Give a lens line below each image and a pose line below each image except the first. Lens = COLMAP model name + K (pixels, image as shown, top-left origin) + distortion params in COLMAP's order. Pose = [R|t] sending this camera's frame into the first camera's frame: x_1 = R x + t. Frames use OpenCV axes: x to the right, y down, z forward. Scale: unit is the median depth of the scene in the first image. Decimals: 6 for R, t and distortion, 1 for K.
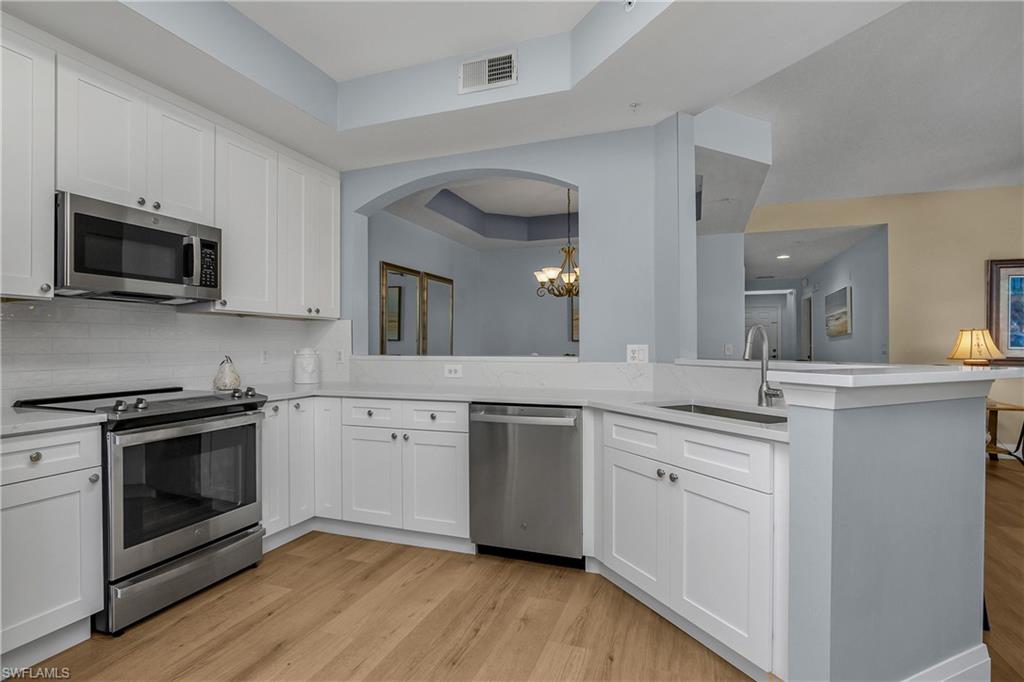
lens RADIAL K [[529.0, 0, 529.1], [0, 529.0, 339.5], [0, 0, 1]] dist [-0.025083, 0.001984]
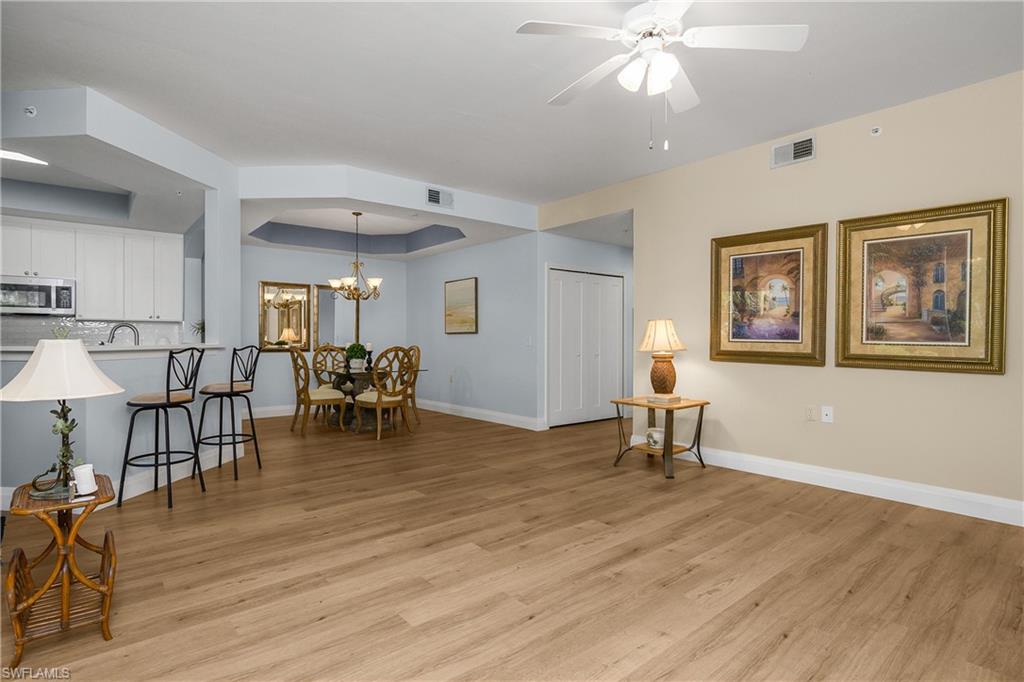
lens RADIAL K [[520.0, 0, 481.6], [0, 520.0, 342.5], [0, 0, 1]] dist [-0.026327, 0.000243]
pose [[0.853575, 0.005972, -0.520936, 2.000593], [0.003854, 0.999835, 0.017777, 0.006702], [0.520956, -0.017181, 0.853411, 0.102181]]
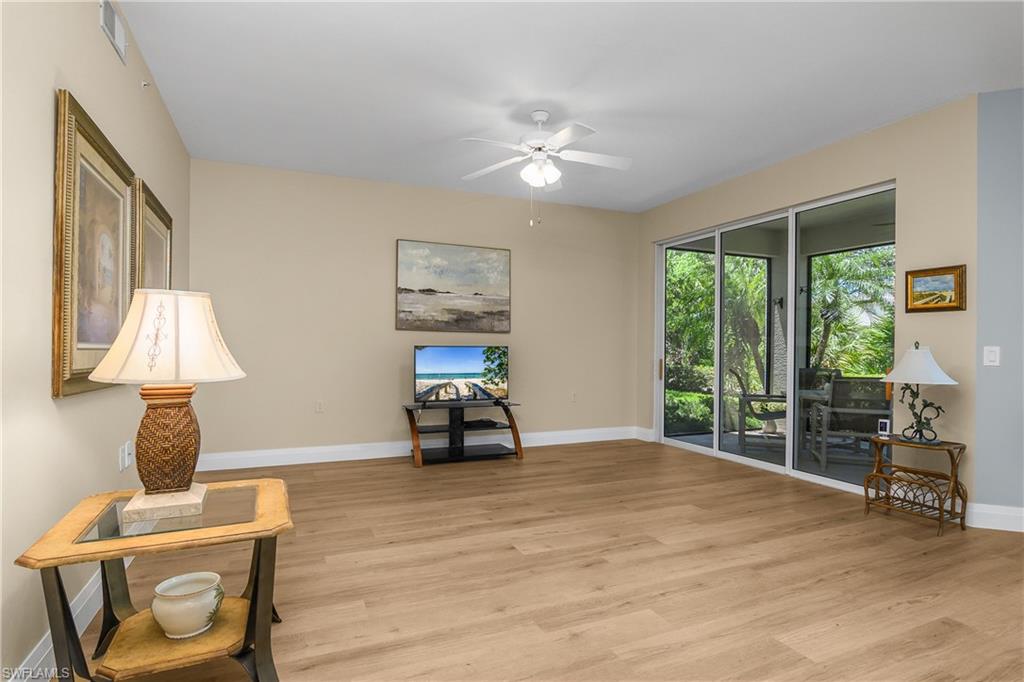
lens RADIAL K [[504.9, 0, 477.2], [0, 504.9, 344.8], [0, 0, 1]] dist [-0.026647, -0.000046]
pose [[-0.666225, -0.003944, 0.745741, 0.908216], [-0.014186, 0.999872, -0.007386, 0.027857], [-0.745616, -0.015500, -0.666196, 2.001995]]
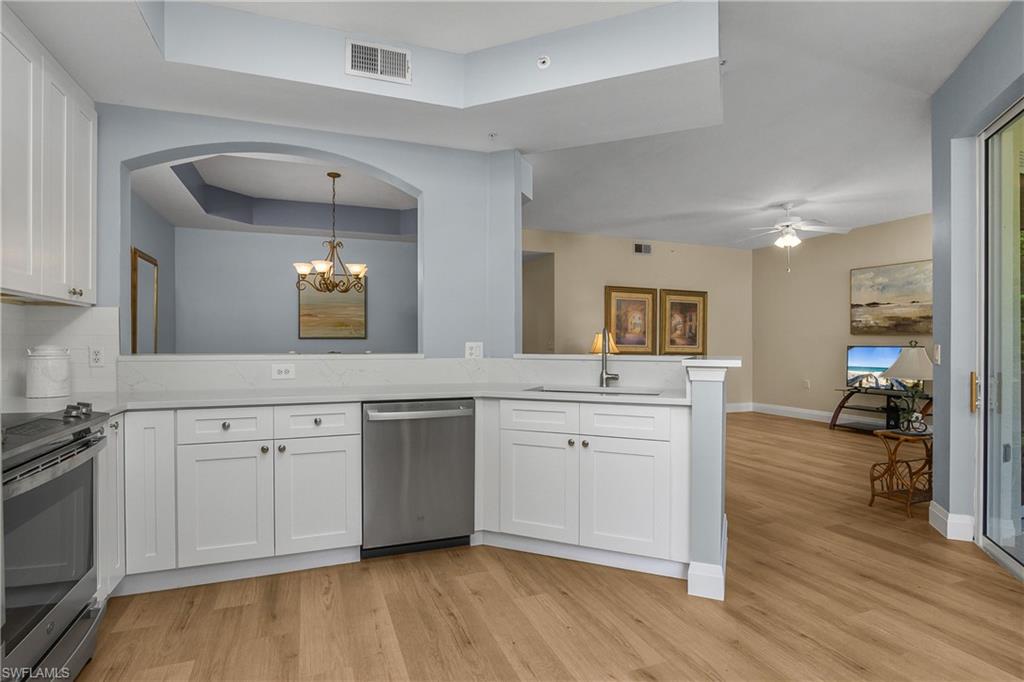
lens RADIAL K [[521.5, 0, 531.8], [0, 521.5, 340.7], [0, 0, 1]] dist [-0.023652, 0.000494]
pose [[0.735901, 0.005484, 0.677067, -0.532772], [-0.009410, 0.999953, 0.002129, 0.003170], [-0.677024, -0.007938, 0.735919, 0.105231]]
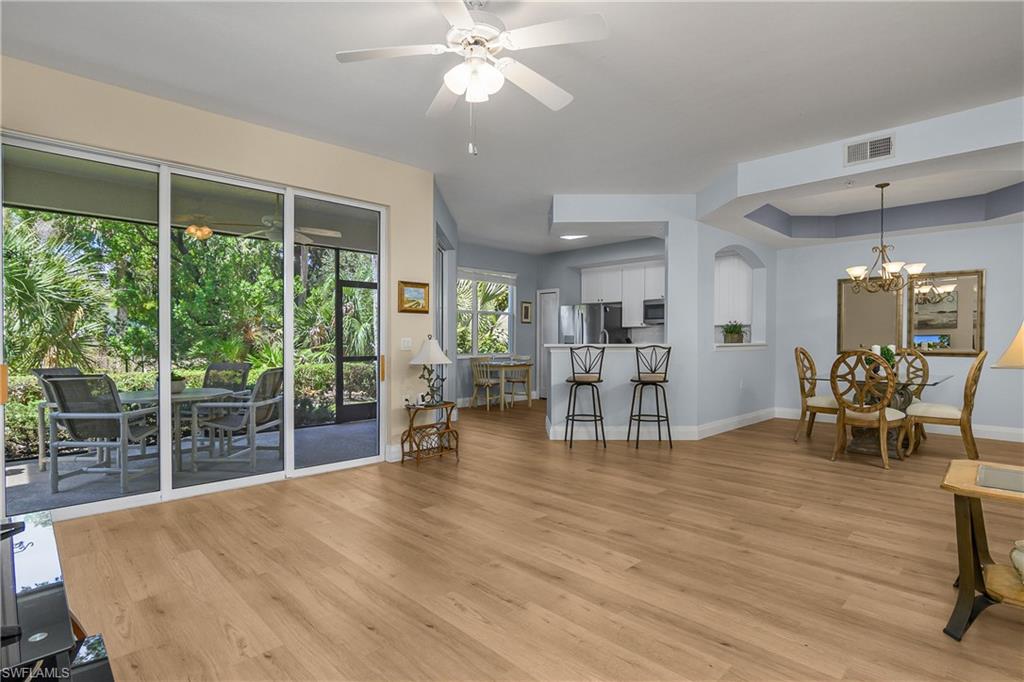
lens RADIAL K [[521.5, 0, 531.8], [0, 521.5, 340.7], [0, 0, 1]] dist [-0.023652, 0.000494]
pose [[-0.405120, 0.008034, -0.914228, 2.594586], [0.008248, 0.999953, 0.005132, 0.008510], [0.914226, -0.005461, -0.405167, 1.469033]]
